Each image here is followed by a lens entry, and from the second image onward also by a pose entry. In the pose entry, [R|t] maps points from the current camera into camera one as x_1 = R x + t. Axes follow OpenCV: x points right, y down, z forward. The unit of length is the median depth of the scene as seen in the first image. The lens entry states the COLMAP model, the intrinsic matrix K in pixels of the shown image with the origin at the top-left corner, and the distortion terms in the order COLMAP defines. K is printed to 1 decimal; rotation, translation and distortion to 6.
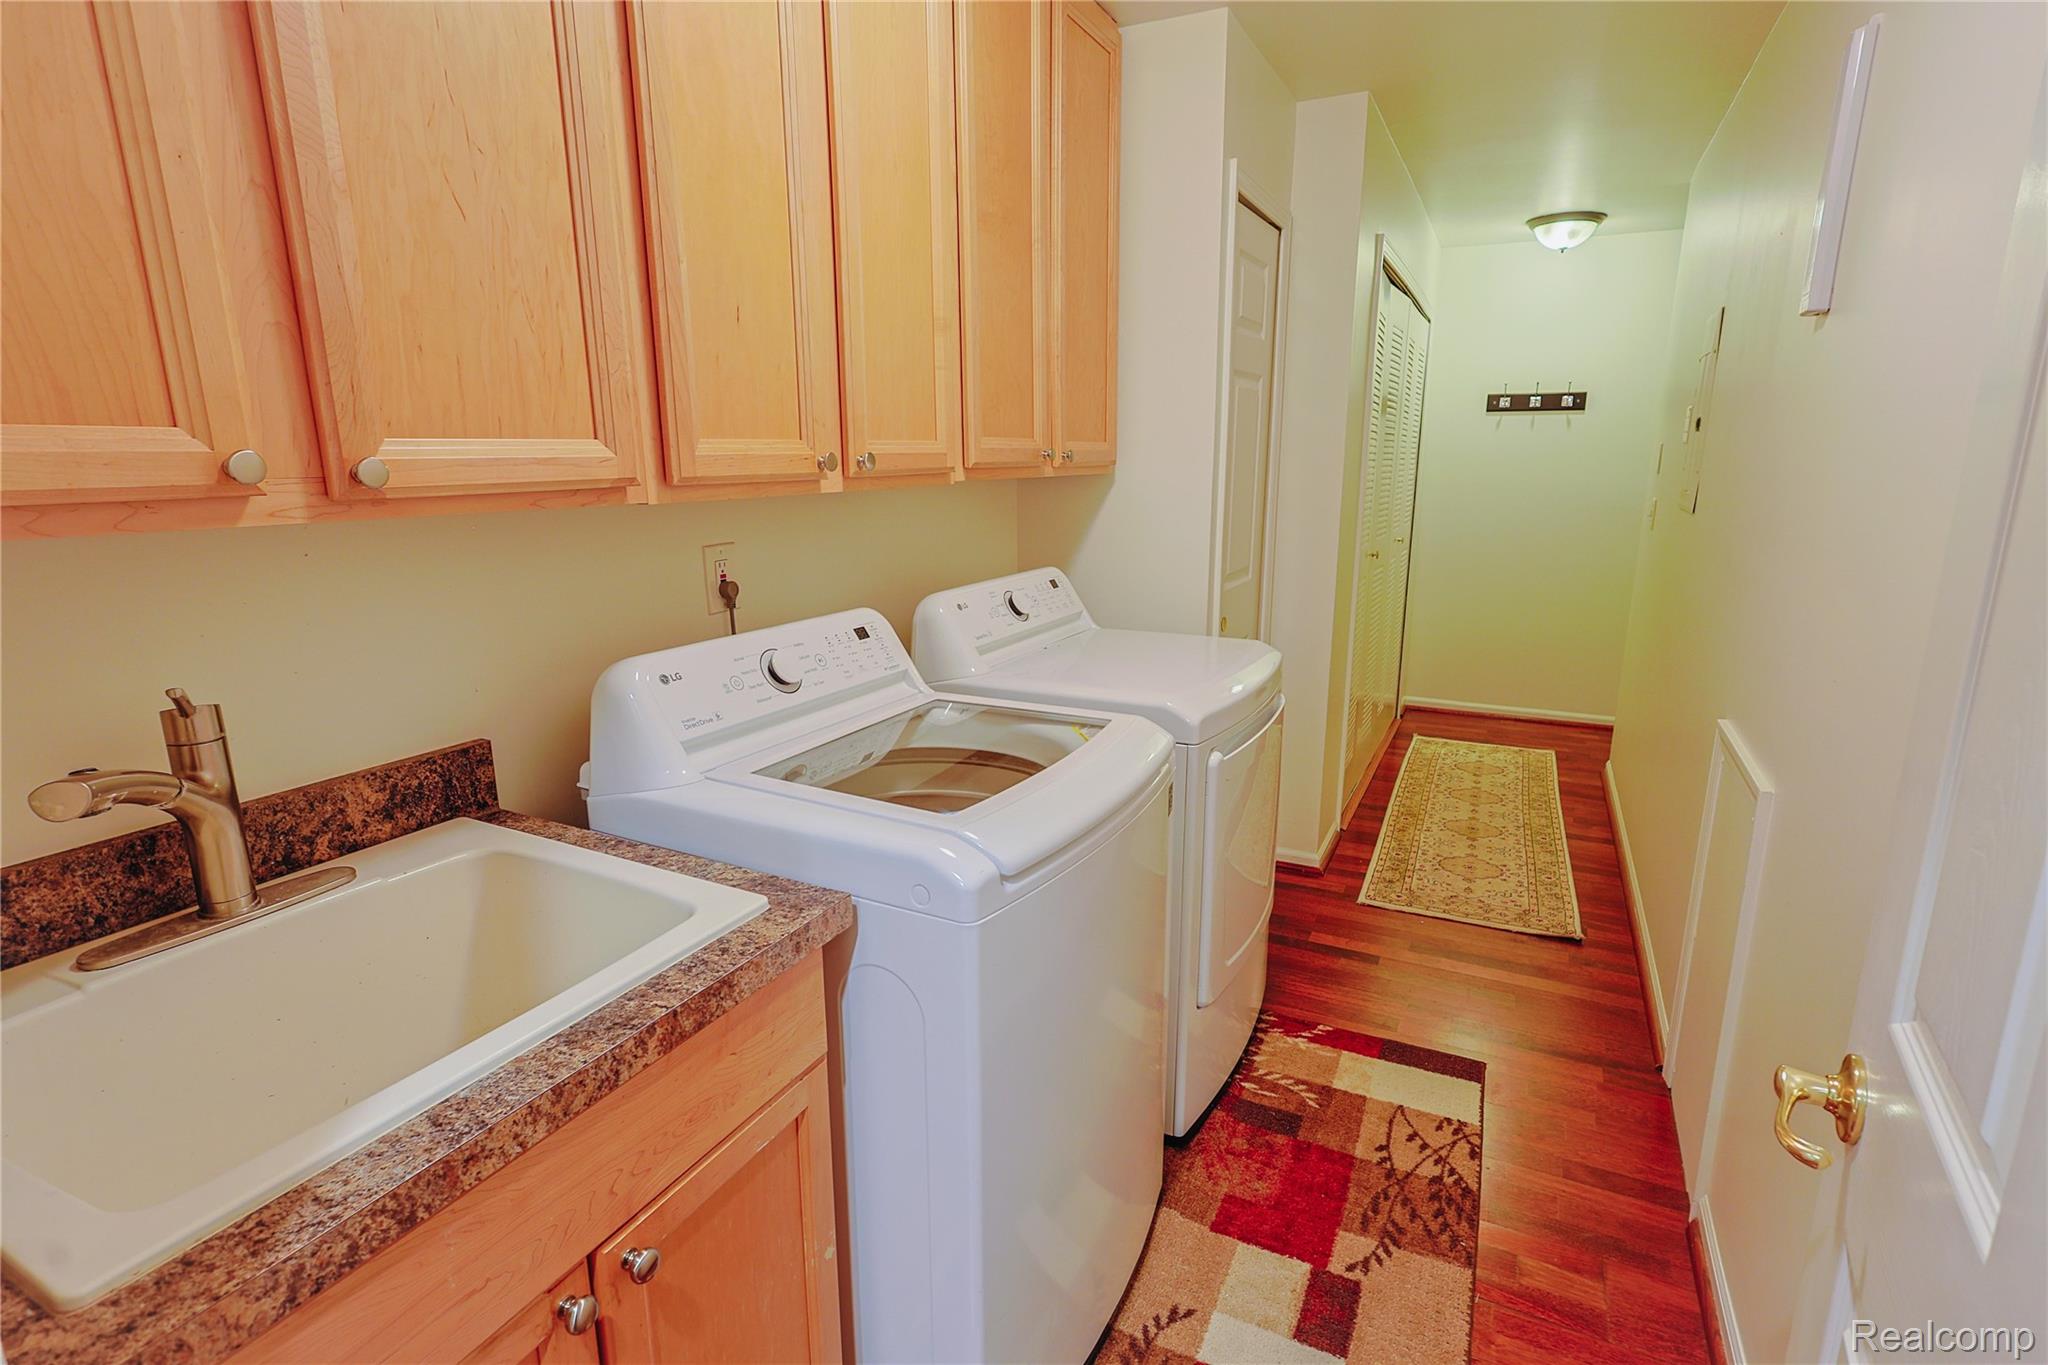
lens RADIAL K [[1001.6, 0, 1024.0], [0, 1001.6, 682.5], [0, 0, 1]] dist [0.001905, 0.000239]
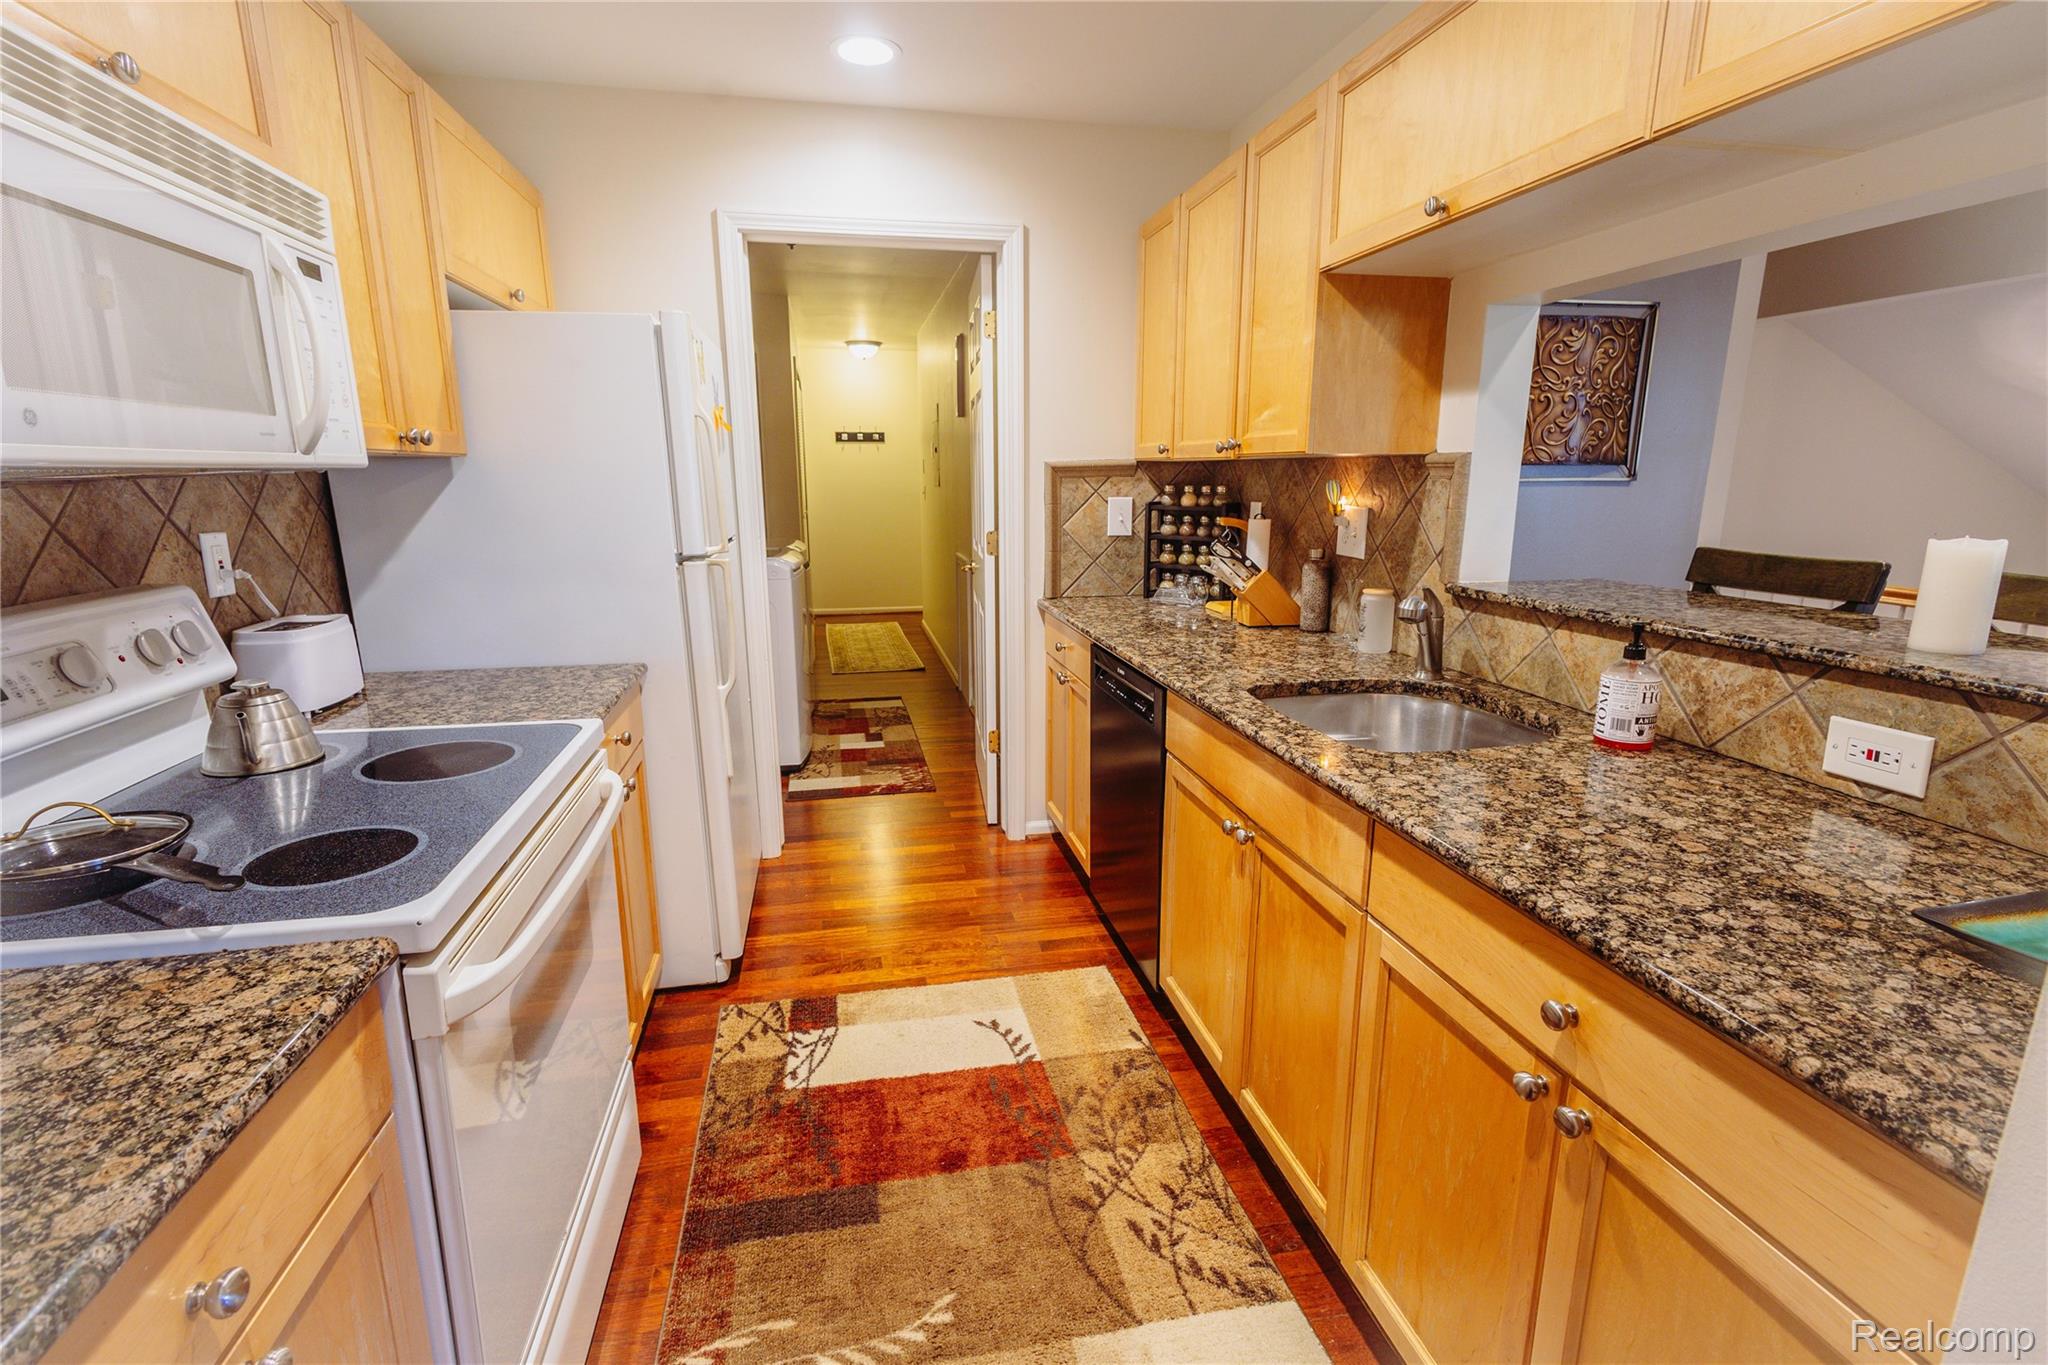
lens RADIAL K [[931.9, 0, 1024.0], [0, 931.9, 682.5], [0, 0, 1]] dist [0.000472, -0.000059]
pose [[0.786786, -0.138808, 0.601415, -0.361625], [0.141058, 0.989035, 0.043736, 0.140511], [-0.600892, 0.050423, 0.797739, -0.549795]]
